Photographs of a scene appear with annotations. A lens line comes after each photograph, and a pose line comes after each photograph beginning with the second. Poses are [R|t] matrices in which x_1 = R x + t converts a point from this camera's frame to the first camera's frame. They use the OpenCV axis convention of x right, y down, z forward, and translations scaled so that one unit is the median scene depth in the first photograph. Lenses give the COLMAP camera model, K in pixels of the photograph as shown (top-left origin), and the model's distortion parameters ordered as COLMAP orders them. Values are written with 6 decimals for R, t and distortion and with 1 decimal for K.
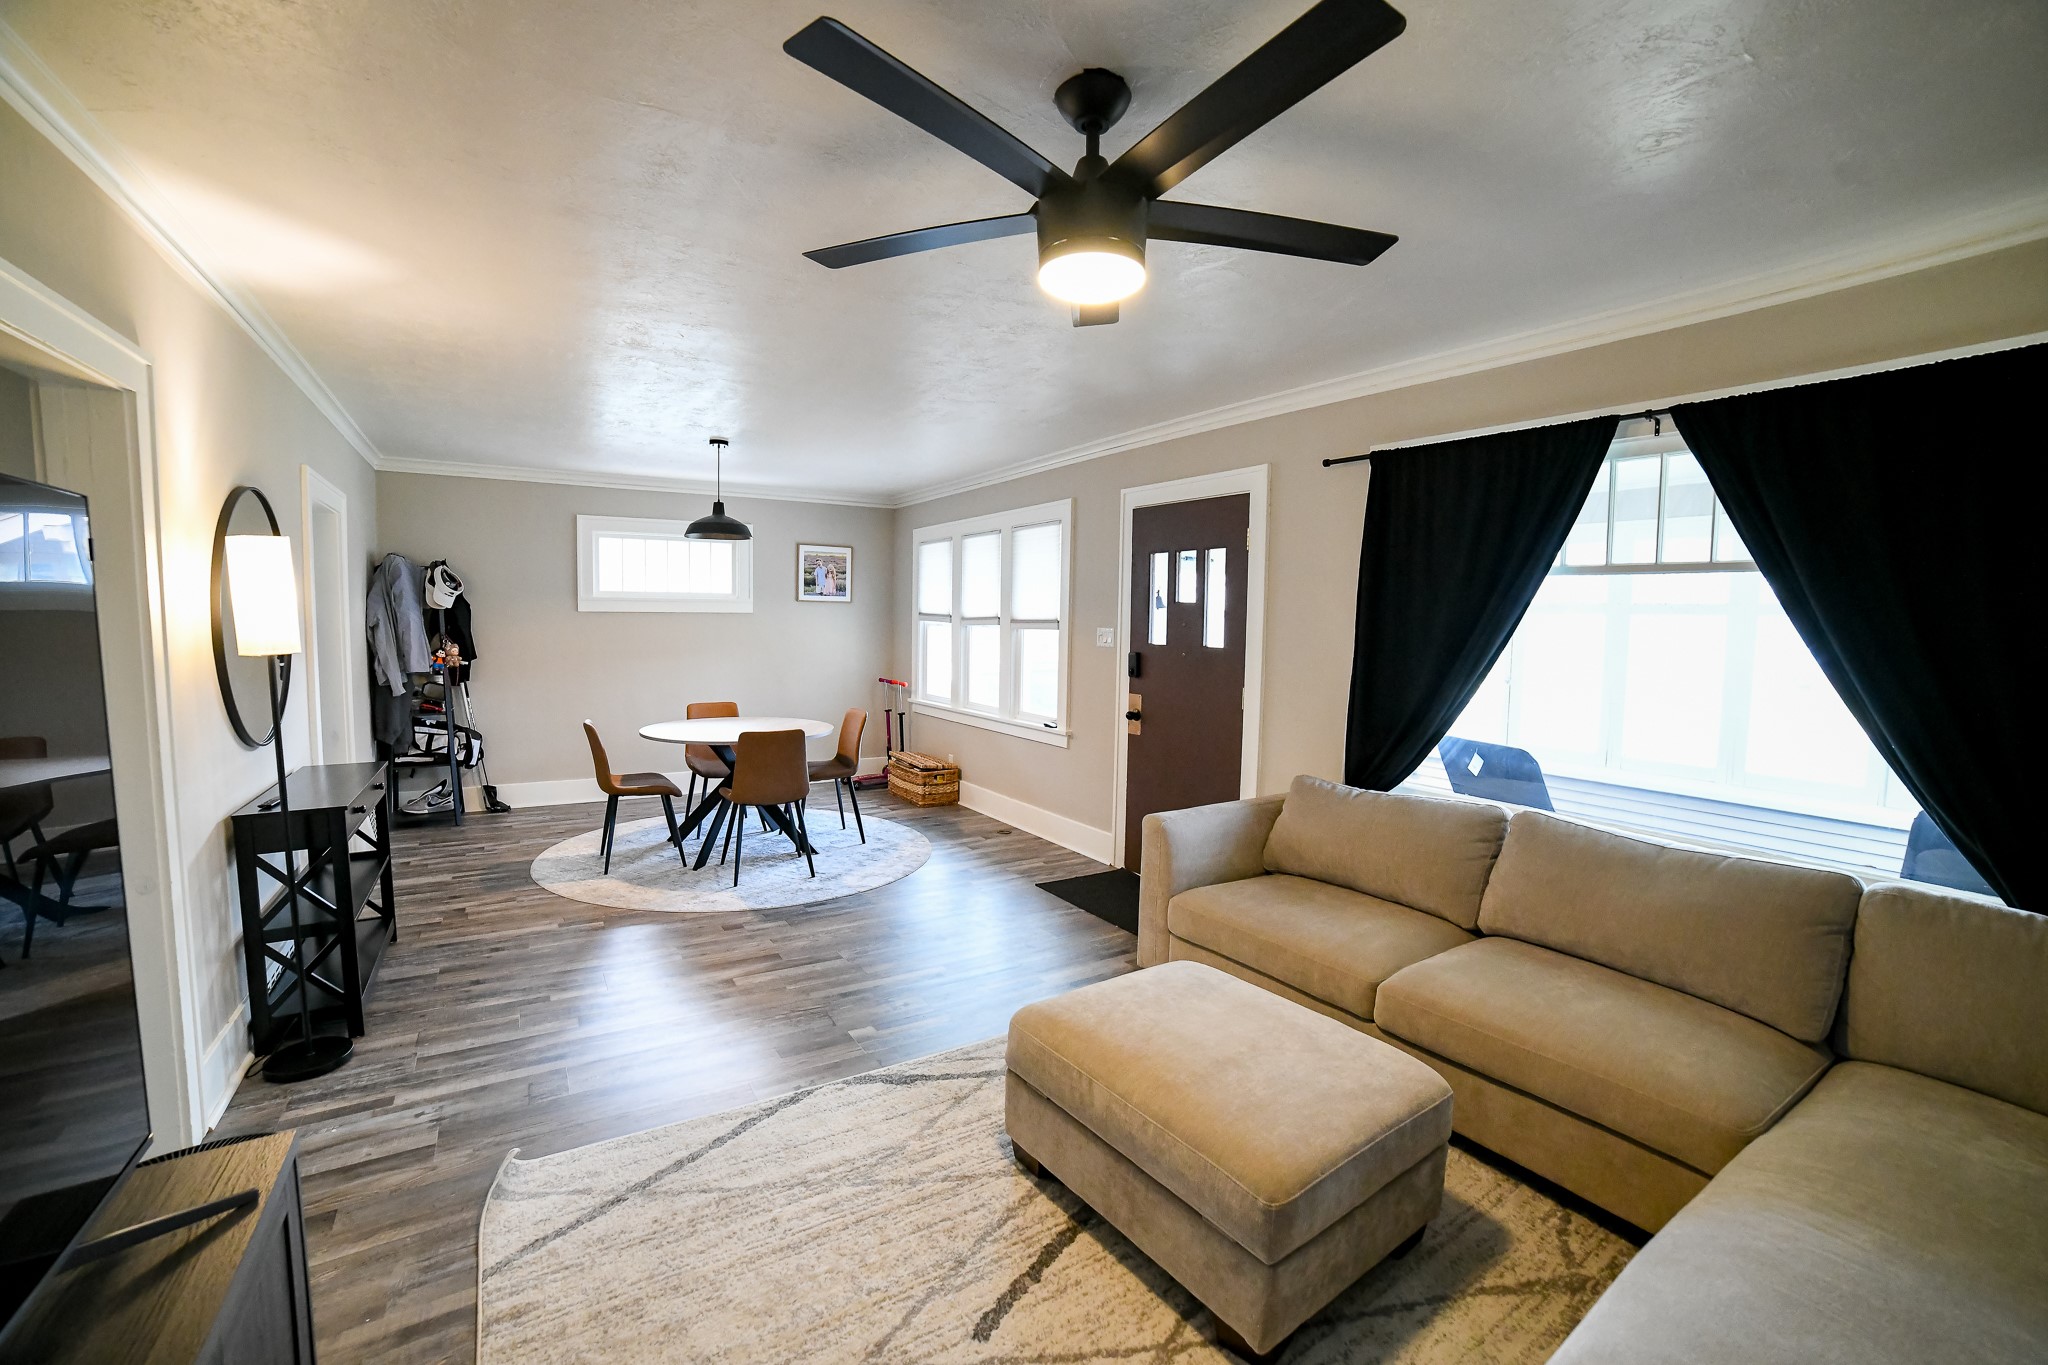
lens RADIAL K [[851.3, 0, 1035.0], [0, 851.3, 690.3], [0, 0, 1]] dist [-0.102985, 0.032340]
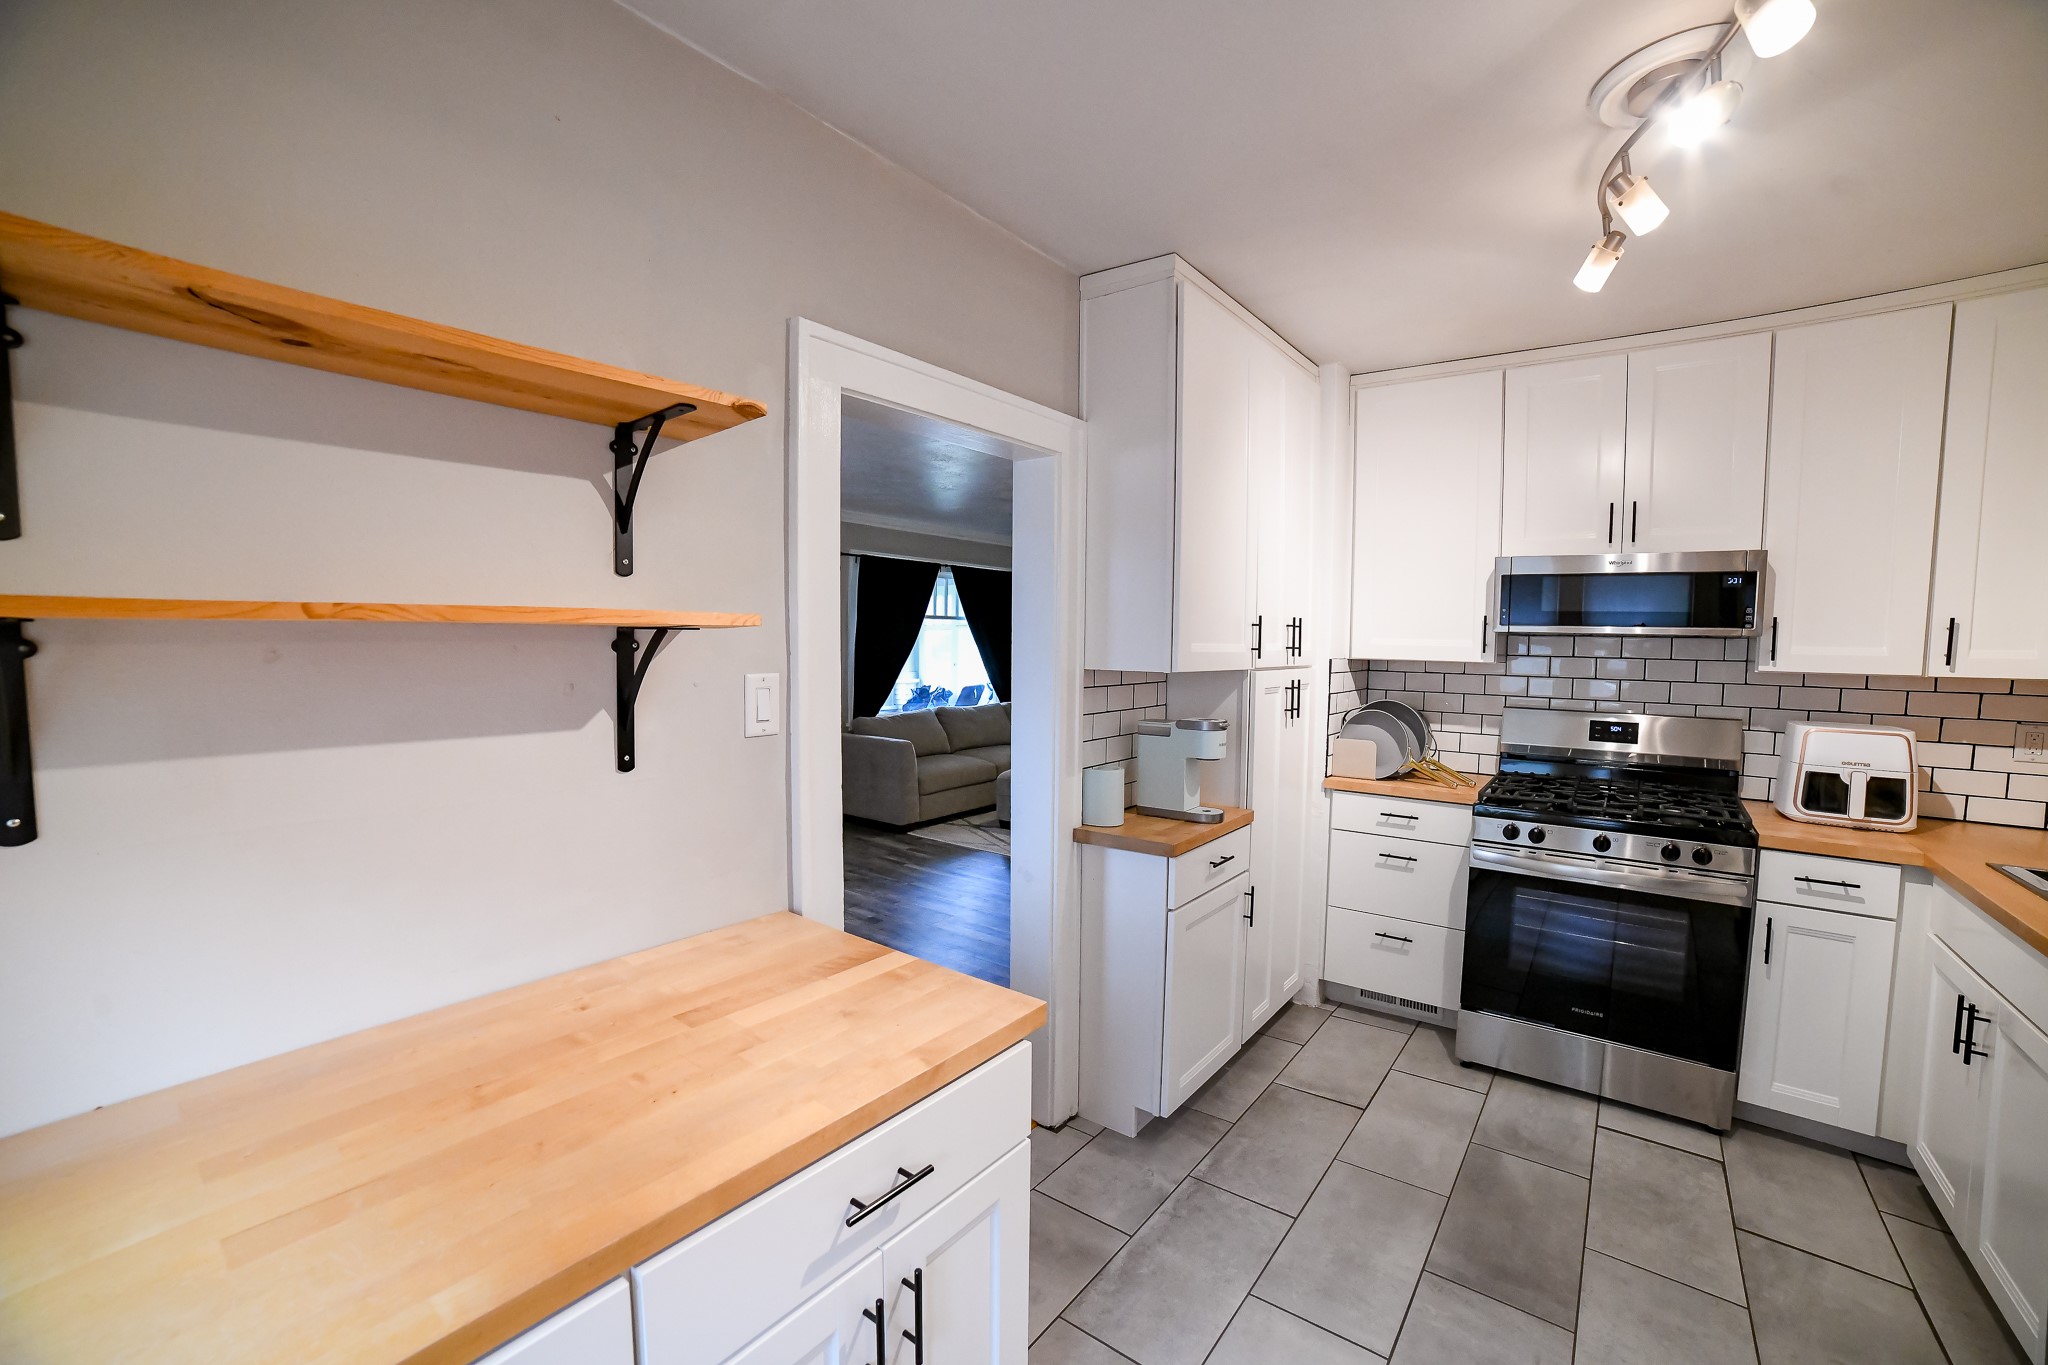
lens RADIAL K [[830.0, 0, 1029.5], [0, 830.0, 688.6], [0, 0, 1]] dist [-0.104674, 0.034814]
pose [[-0.338830, -0.075493, 0.937814, -1.082573], [0.062946, 0.992723, 0.102655, -0.091759], [-0.938740, 0.093814, -0.331612, 0.857465]]
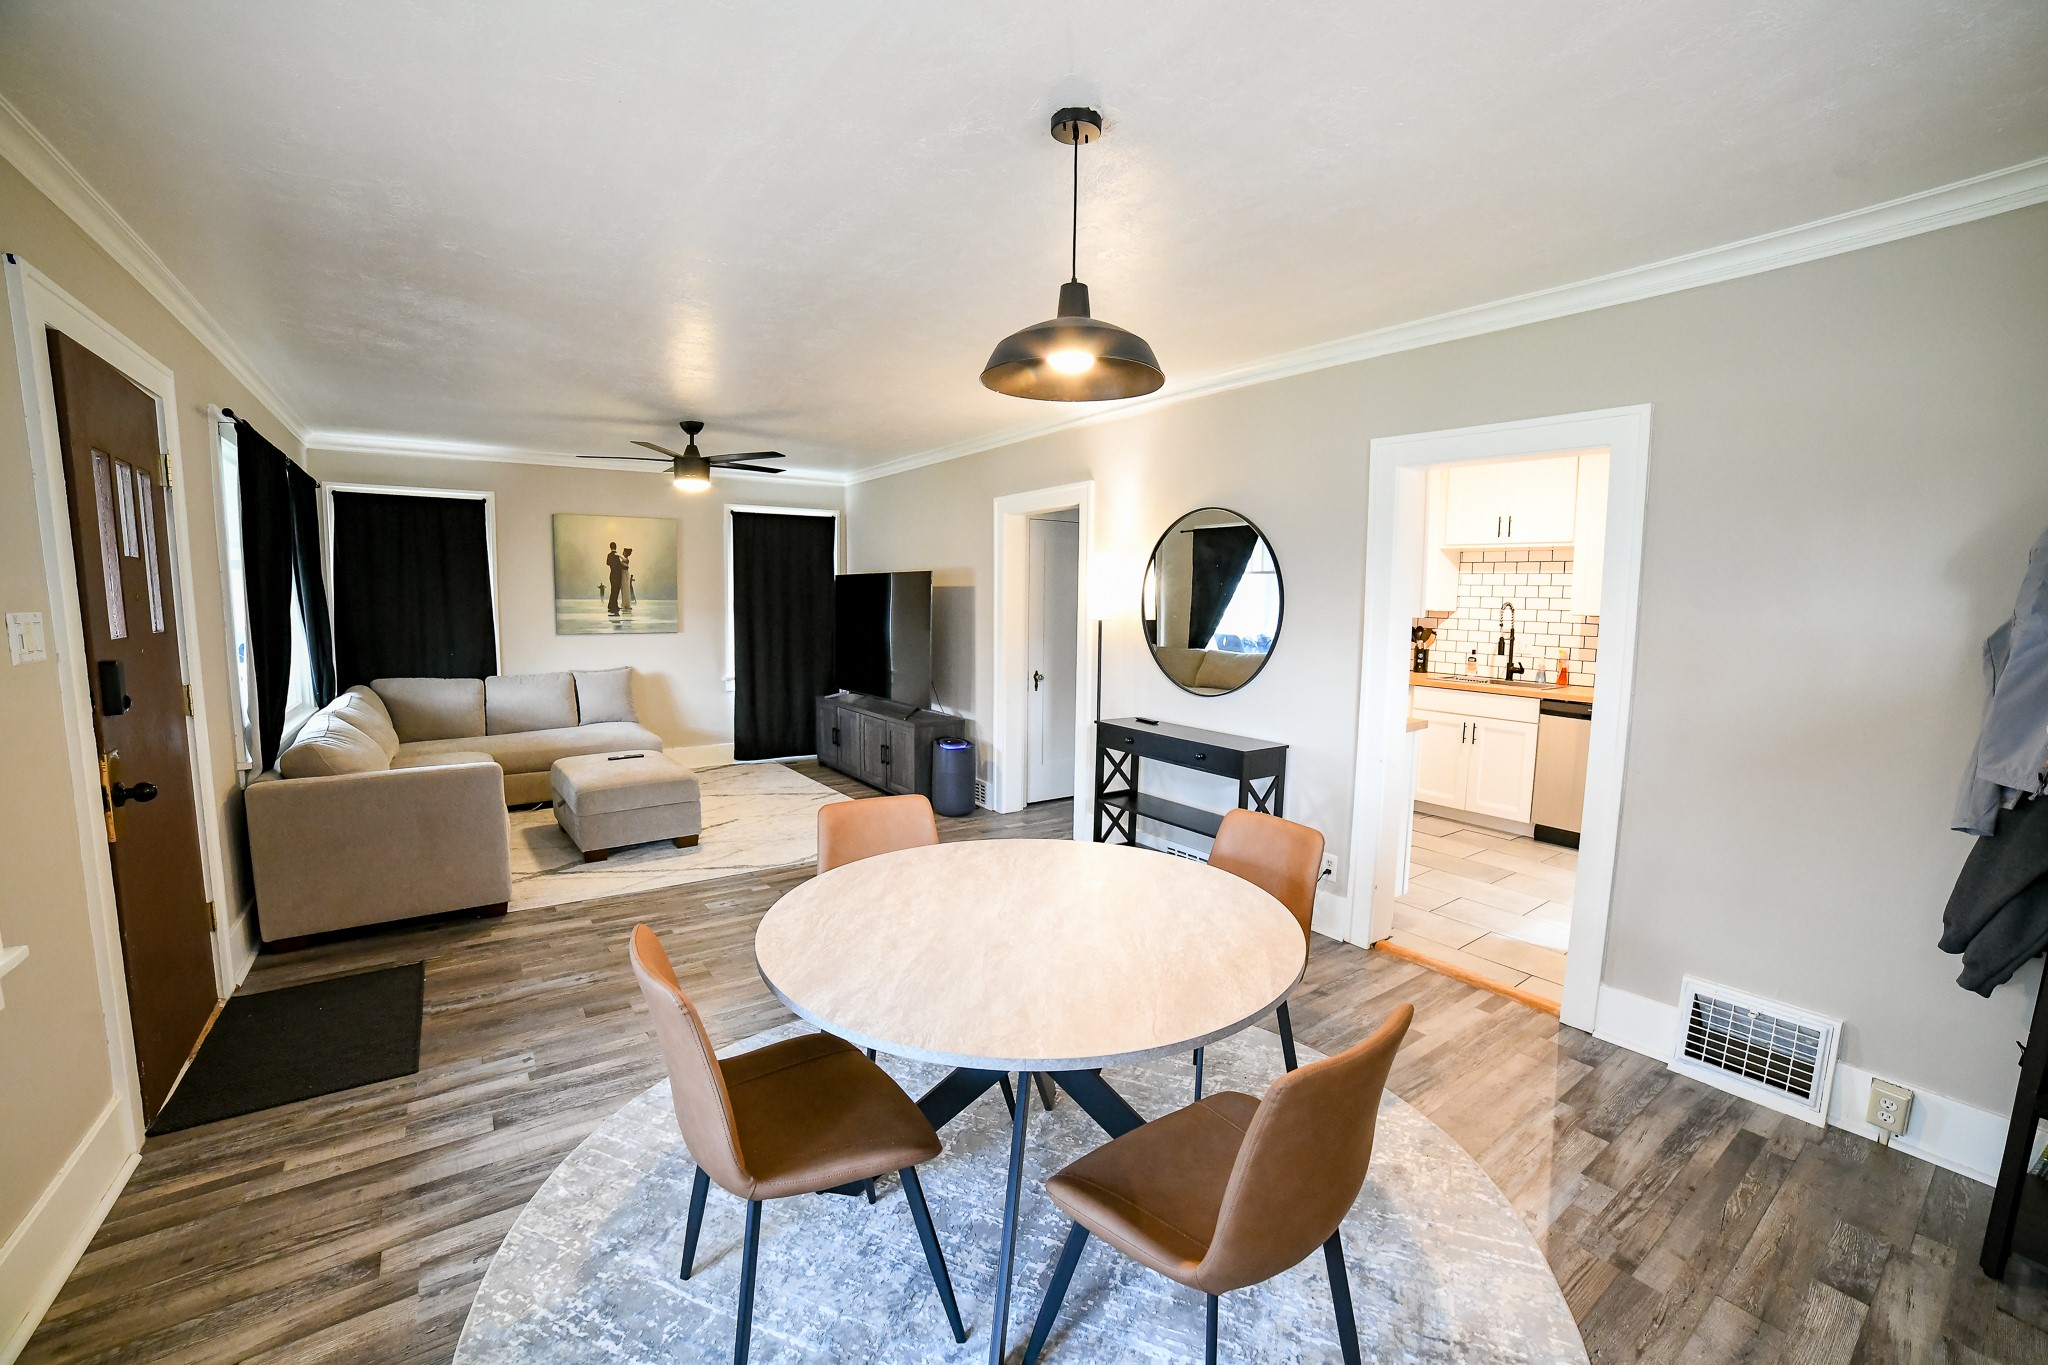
lens RADIAL K [[830.0, 0, 1029.5], [0, 830.0, 688.6], [0, 0, 1]] dist [-0.104674, 0.034814]
pose [[-0.998199, -0.021758, -0.055909, -0.328291], [-0.032208, 0.980589, 0.193413, -0.115089], [0.050615, 0.194865, -0.979523, 1.316553]]
